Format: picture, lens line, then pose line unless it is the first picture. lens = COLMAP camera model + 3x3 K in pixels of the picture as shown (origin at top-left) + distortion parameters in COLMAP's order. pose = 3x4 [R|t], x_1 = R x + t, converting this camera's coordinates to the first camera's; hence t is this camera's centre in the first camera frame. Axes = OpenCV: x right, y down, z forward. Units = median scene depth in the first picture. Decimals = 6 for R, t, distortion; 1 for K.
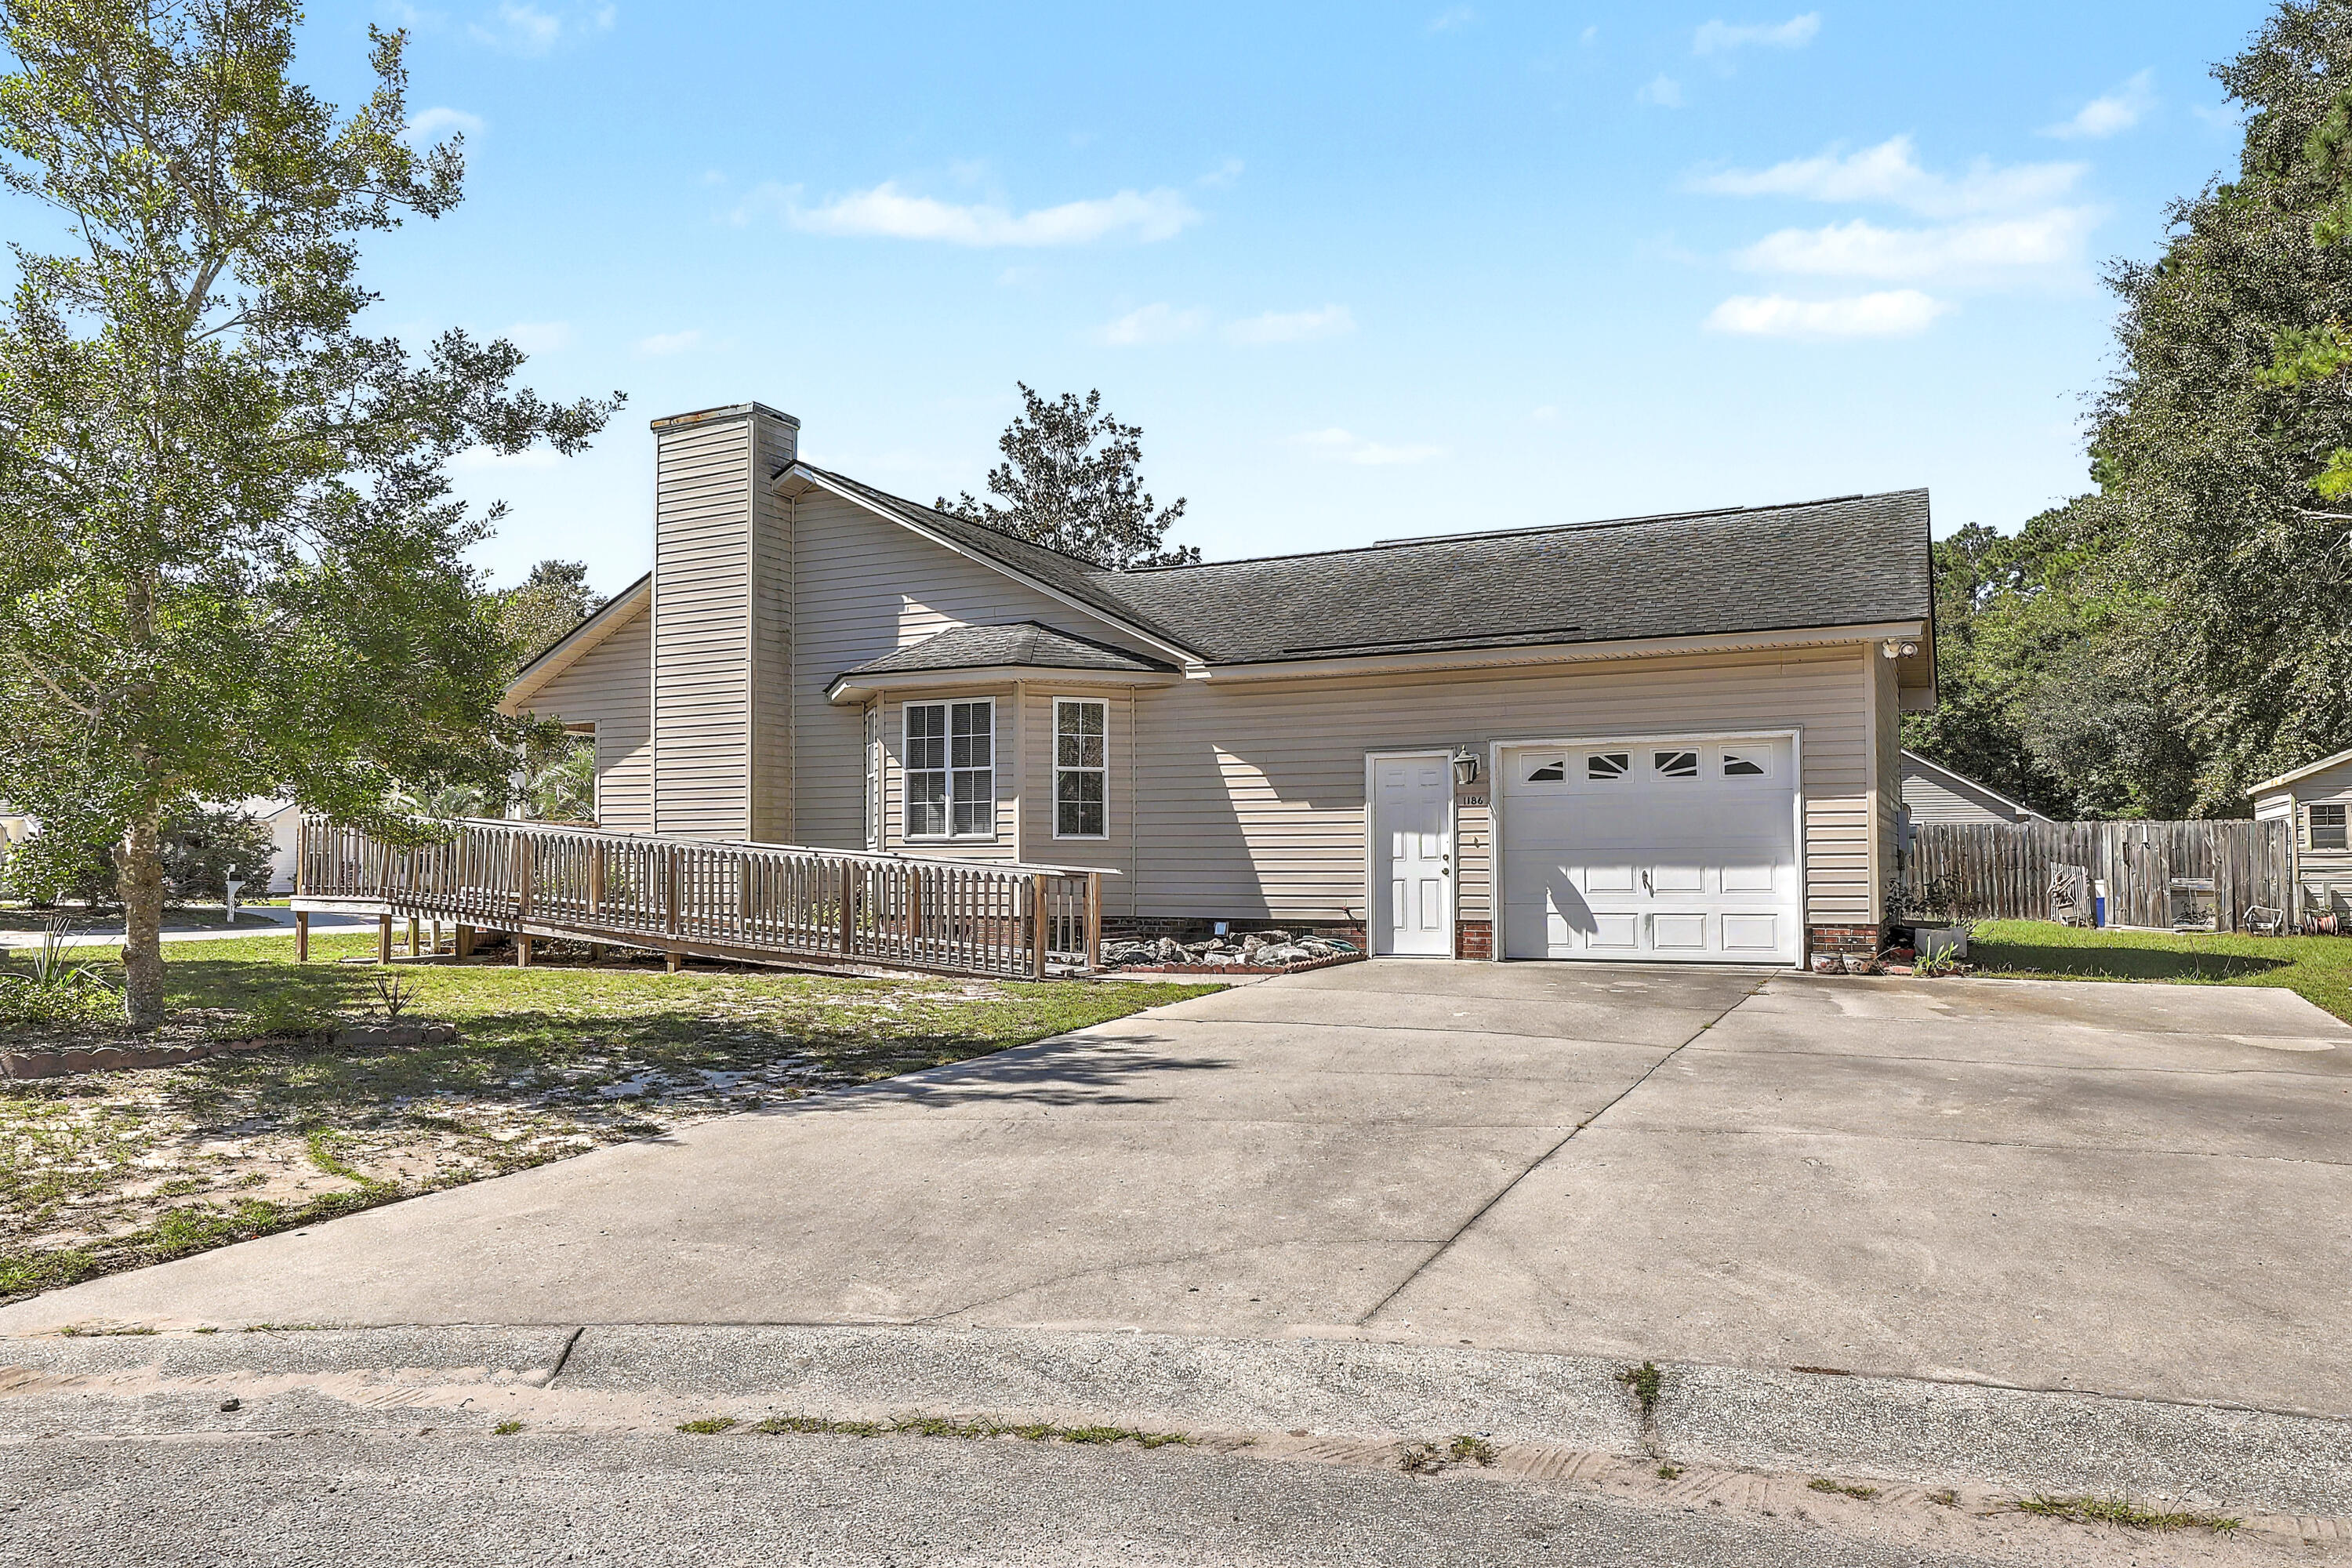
lens RADIAL K [[1630.2, 0, 1176.0], [0, 1630.2, 784.0], [0, 0, 1]] dist [0.000426, -0.000228]
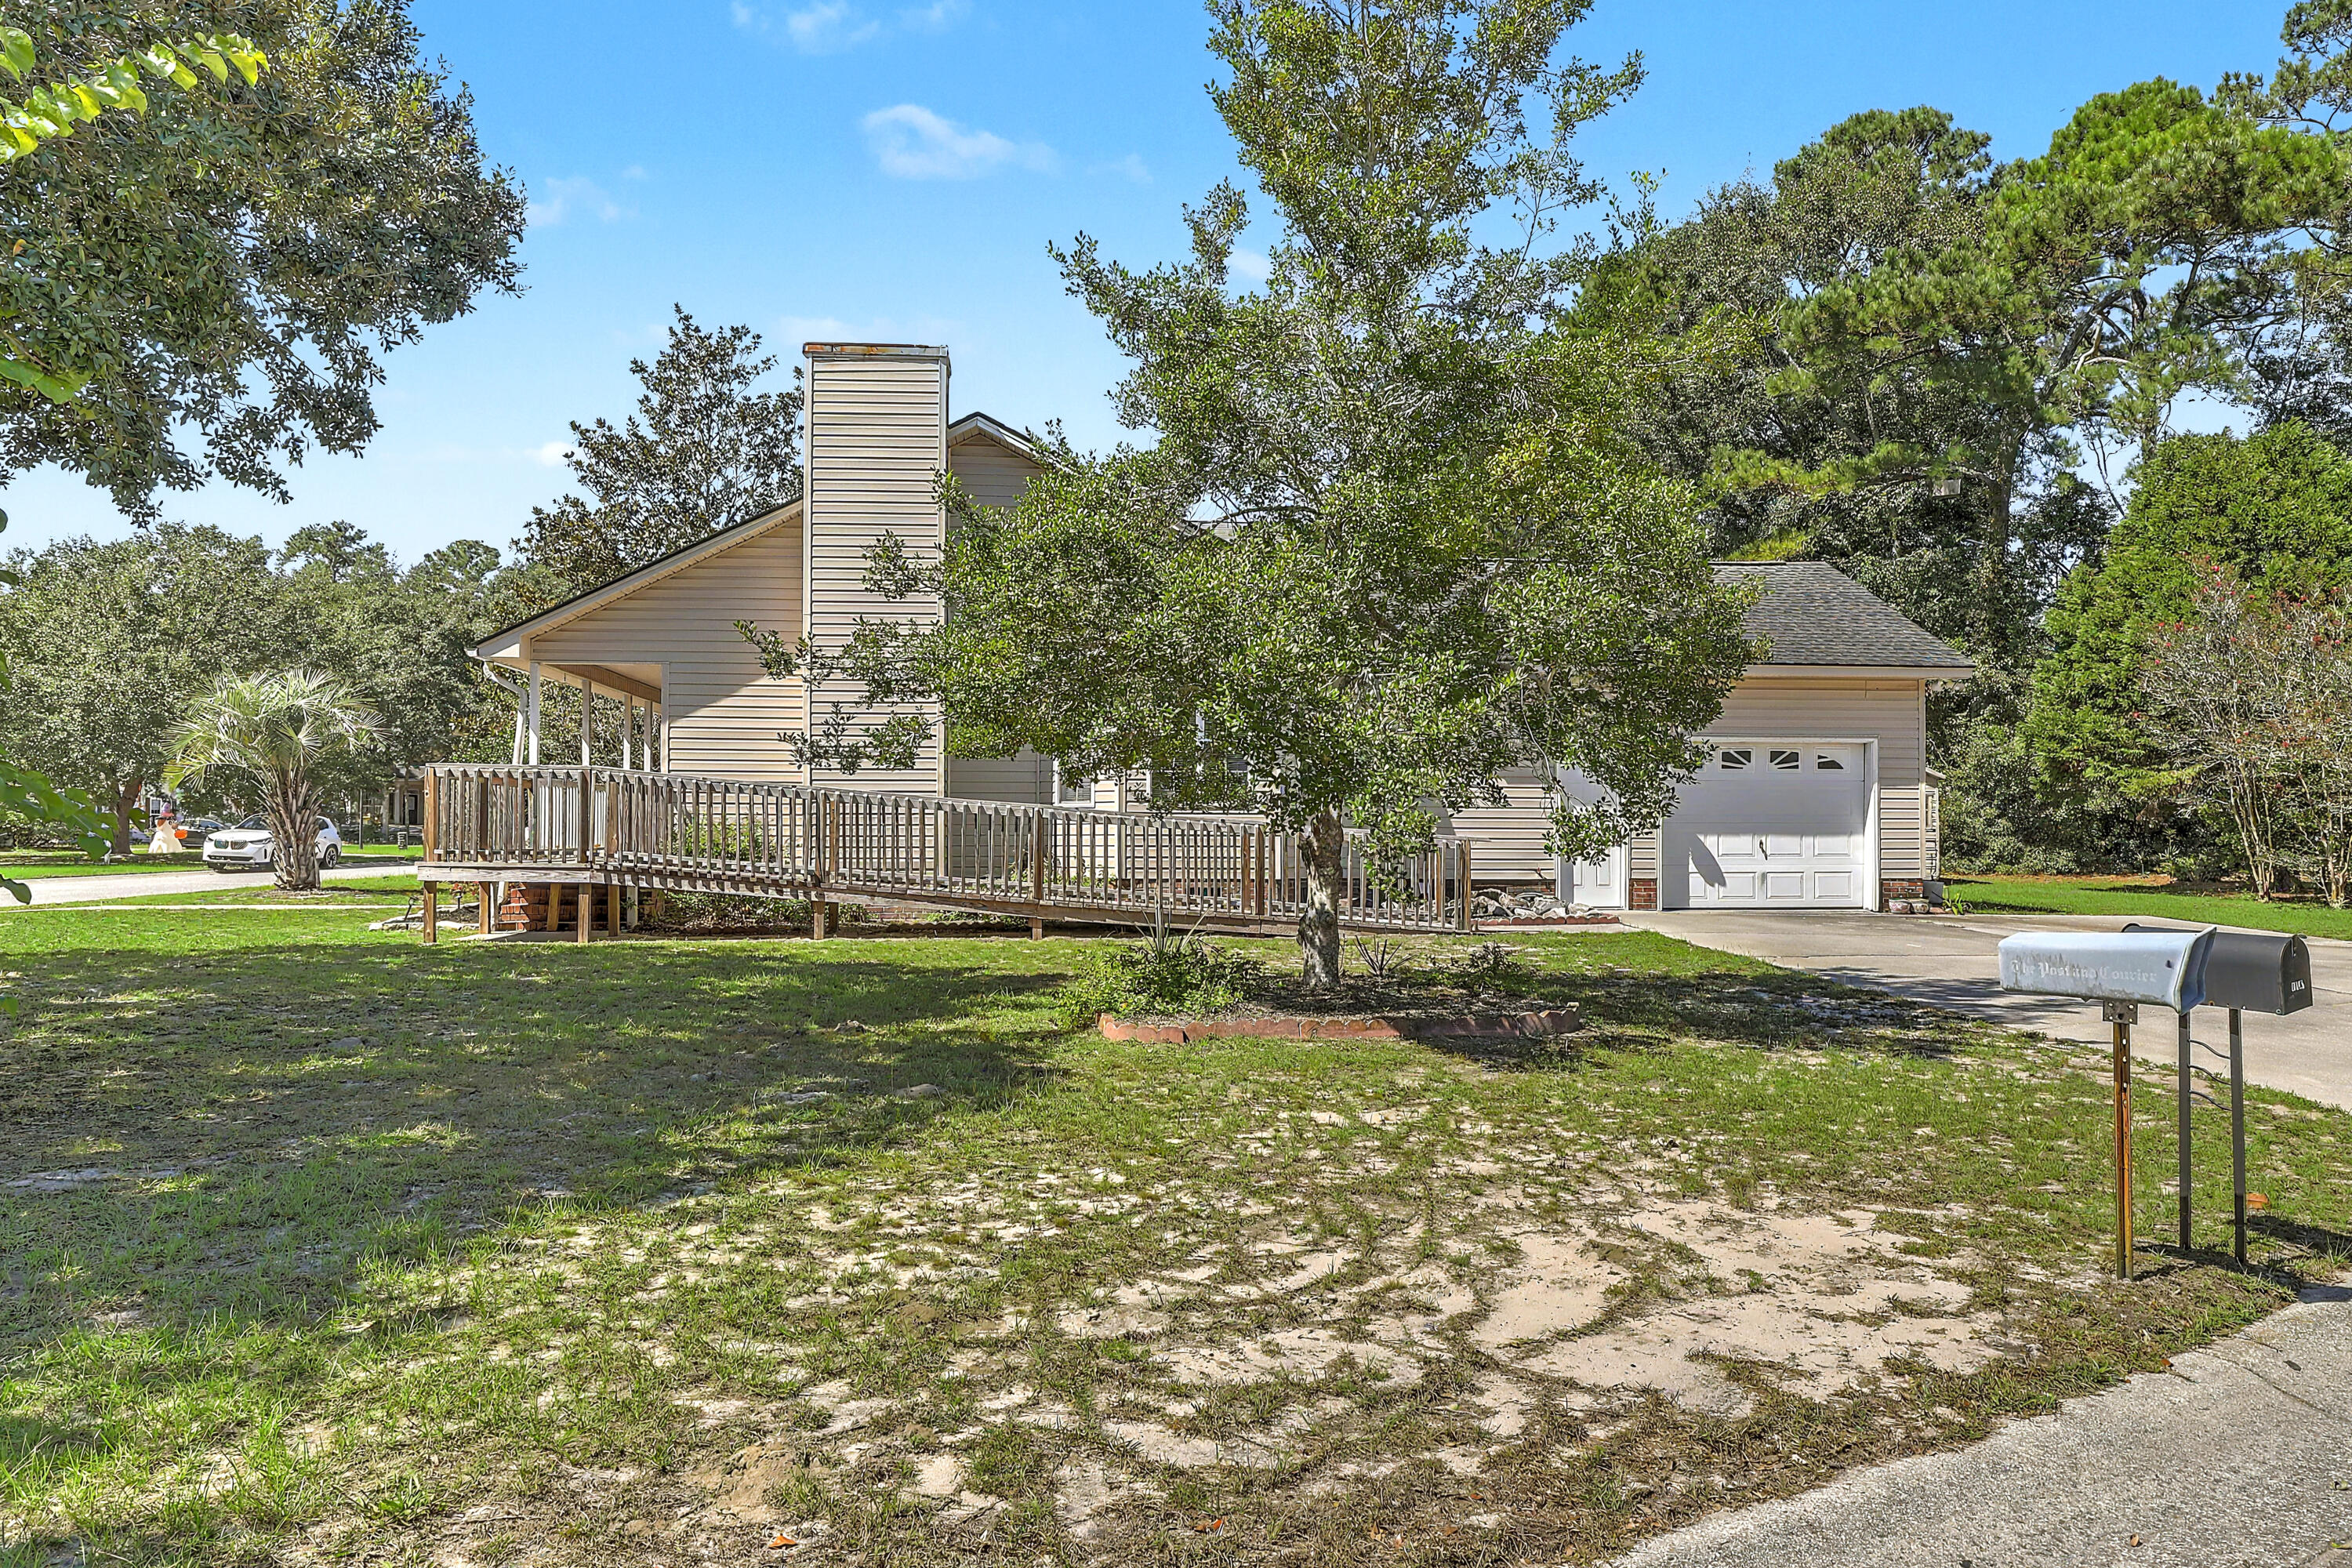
lens RADIAL K [[1630.2, 0, 1176.0], [0, 1630.2, 784.0], [0, 0, 1]] dist [0.000426, -0.000228]
pose [[0.846567, 0.022142, 0.531821, -0.802618], [-0.035004, 0.999288, 0.014114, 0.006198], [-0.531130, -0.030564, 0.846739, 0.133976]]
